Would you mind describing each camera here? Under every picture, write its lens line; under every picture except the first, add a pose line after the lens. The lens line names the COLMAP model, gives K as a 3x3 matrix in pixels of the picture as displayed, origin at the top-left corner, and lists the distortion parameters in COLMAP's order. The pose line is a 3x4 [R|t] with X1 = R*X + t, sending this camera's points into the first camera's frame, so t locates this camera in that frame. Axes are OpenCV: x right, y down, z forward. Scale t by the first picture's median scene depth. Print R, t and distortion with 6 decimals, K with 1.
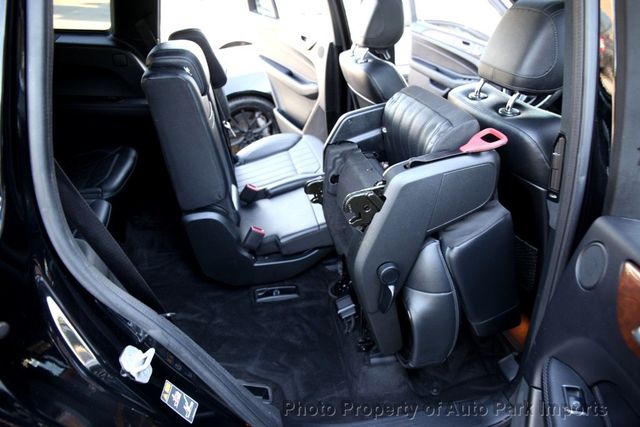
lens RADIAL K [[434.1, 0, 327.4], [0, 434.1, 213.9], [0, 0, 1]] dist [-0.109647, 0.085225]
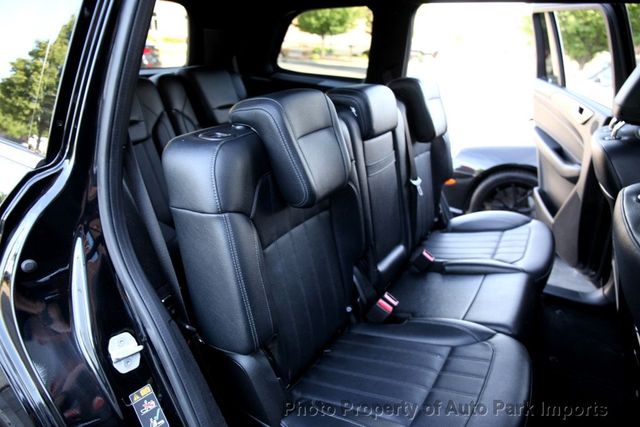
lens RADIAL K [[434.1, 0, 327.4], [0, 434.1, 213.9], [0, 0, 1]] dist [-0.109647, 0.085225]
pose [[0.721720, 0.240571, -0.649034, 0.166467], [-0.339240, 0.940262, -0.028715, -0.034698], [0.603354, 0.240902, 0.760217, 0.140922]]
